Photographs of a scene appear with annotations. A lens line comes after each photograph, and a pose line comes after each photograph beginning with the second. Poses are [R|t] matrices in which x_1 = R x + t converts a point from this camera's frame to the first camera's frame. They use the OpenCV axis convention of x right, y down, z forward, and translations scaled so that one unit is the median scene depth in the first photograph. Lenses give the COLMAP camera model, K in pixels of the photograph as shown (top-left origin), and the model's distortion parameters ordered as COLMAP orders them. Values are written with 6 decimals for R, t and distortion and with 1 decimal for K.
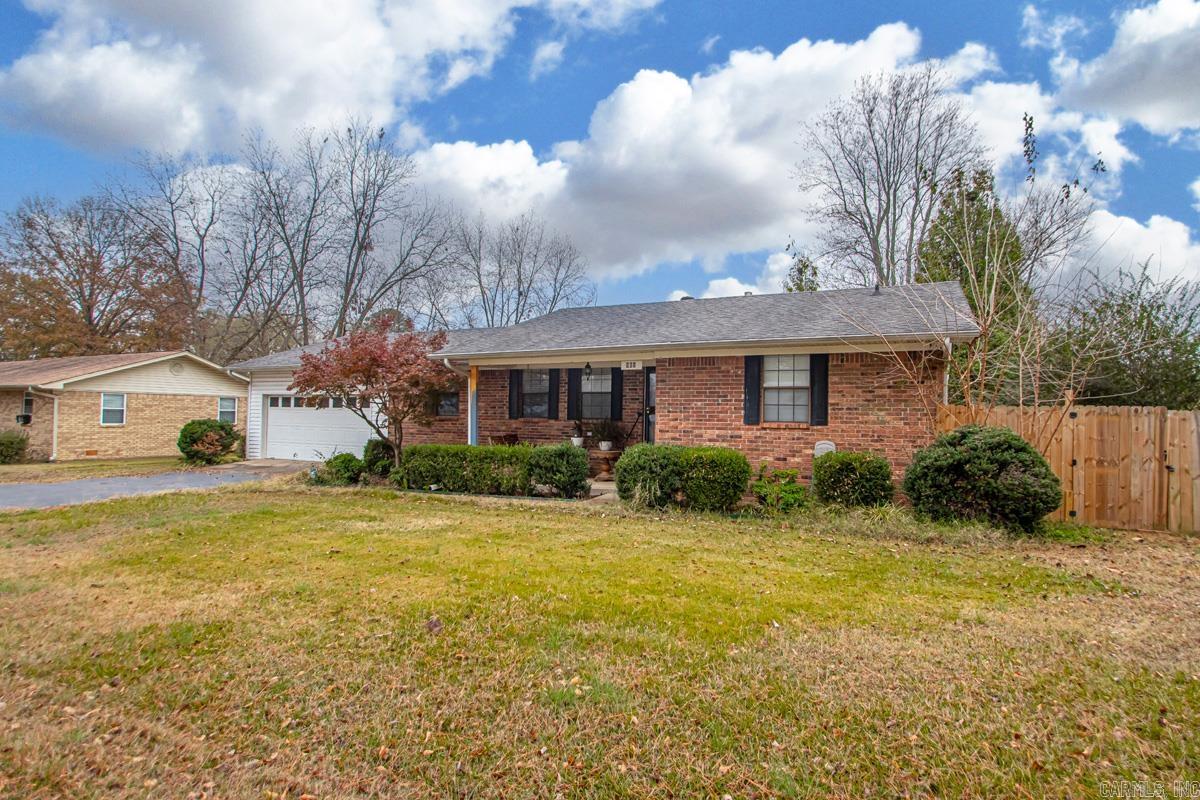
lens RADIAL K [[632.3, 0, 686.9], [0, 632.3, 403.0], [0, 0, 1]] dist [0.004515, 0.000413]
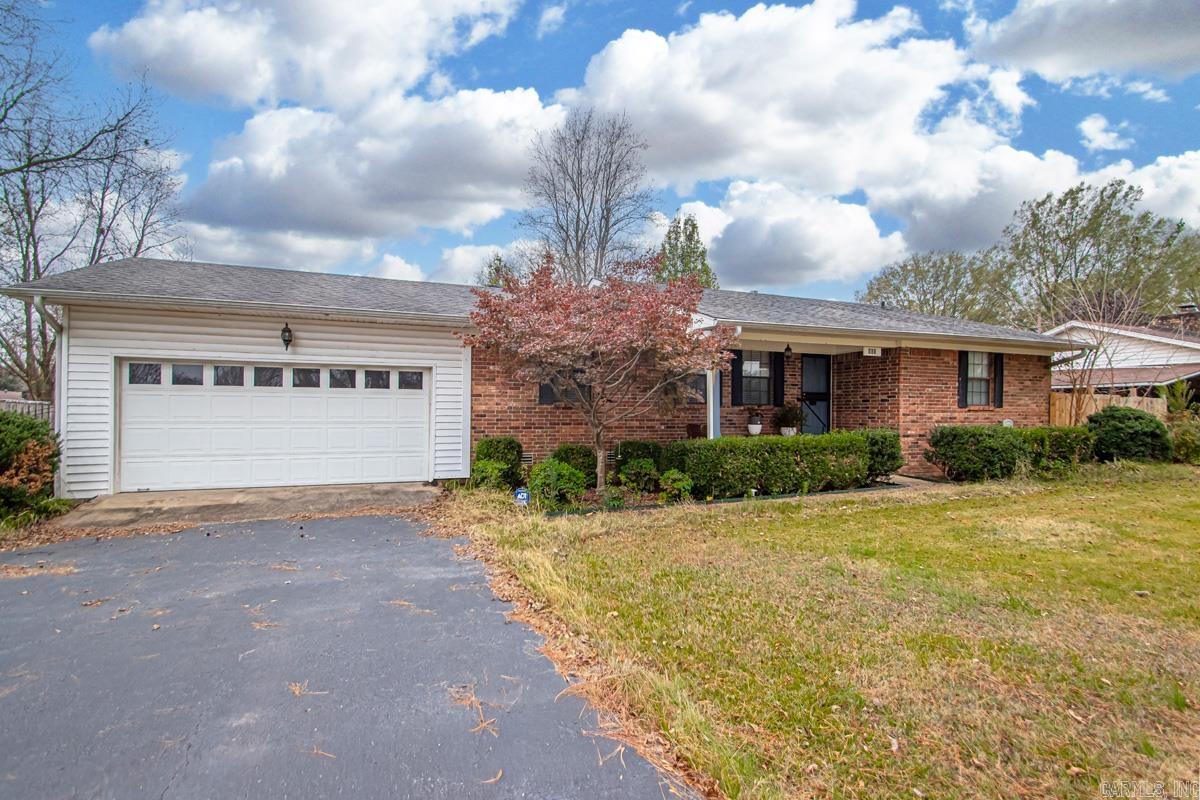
lens RADIAL K [[568.5, 0, 593.2], [0, 568.5, 399.9], [0, 0, 1]] dist [0.028933, -0.024971]
pose [[0.702611, 0.004402, 0.711561, -1.090768], [-0.009435, 0.999951, 0.003129, 0.020915], [-0.711512, -0.008912, 0.702618, 0.684207]]
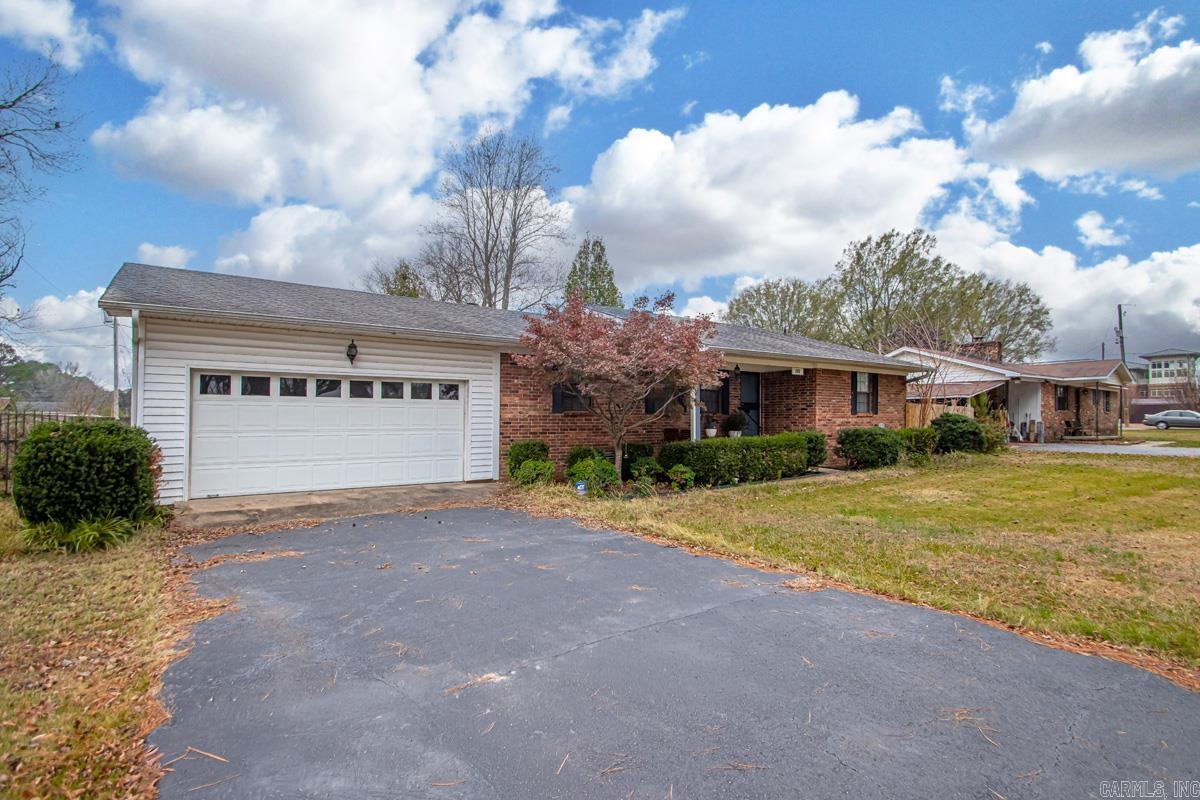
lens RADIAL K [[563.6, 0, 612.2], [0, 563.6, 402.2], [0, 0, 1]] dist [0.017246, -0.000169]
pose [[0.500930, 0.012673, 0.865395, -1.340765], [-0.009332, 0.999914, -0.009241, 0.020530], [-0.865437, -0.003447, 0.501005, 0.758572]]
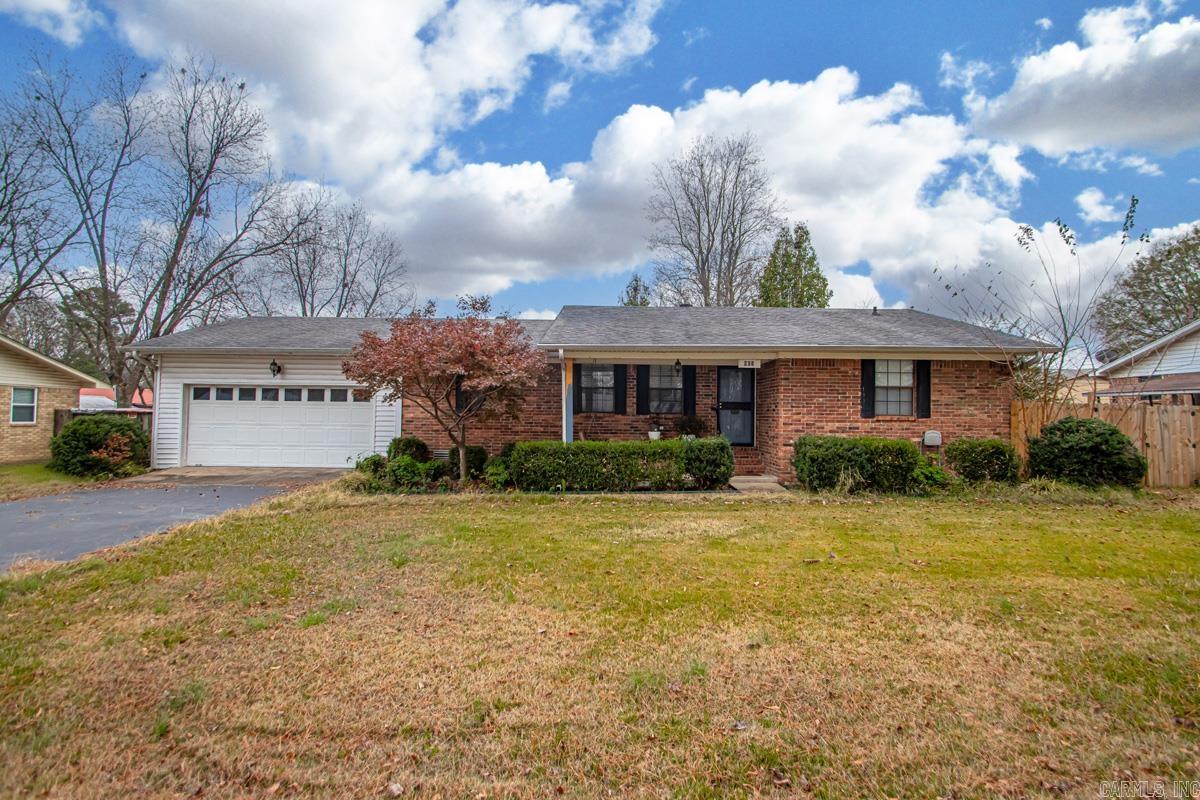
lens RADIAL K [[542.4, 0, 601.3], [0, 542.4, 387.6], [0, 0, 1]] dist [0.010072, -0.000289]
pose [[0.910042, 0.017923, 0.414129, -0.719412], [-0.007172, 0.999596, -0.027501, 0.008898], [-0.414455, 0.022057, 0.909803, 0.262974]]
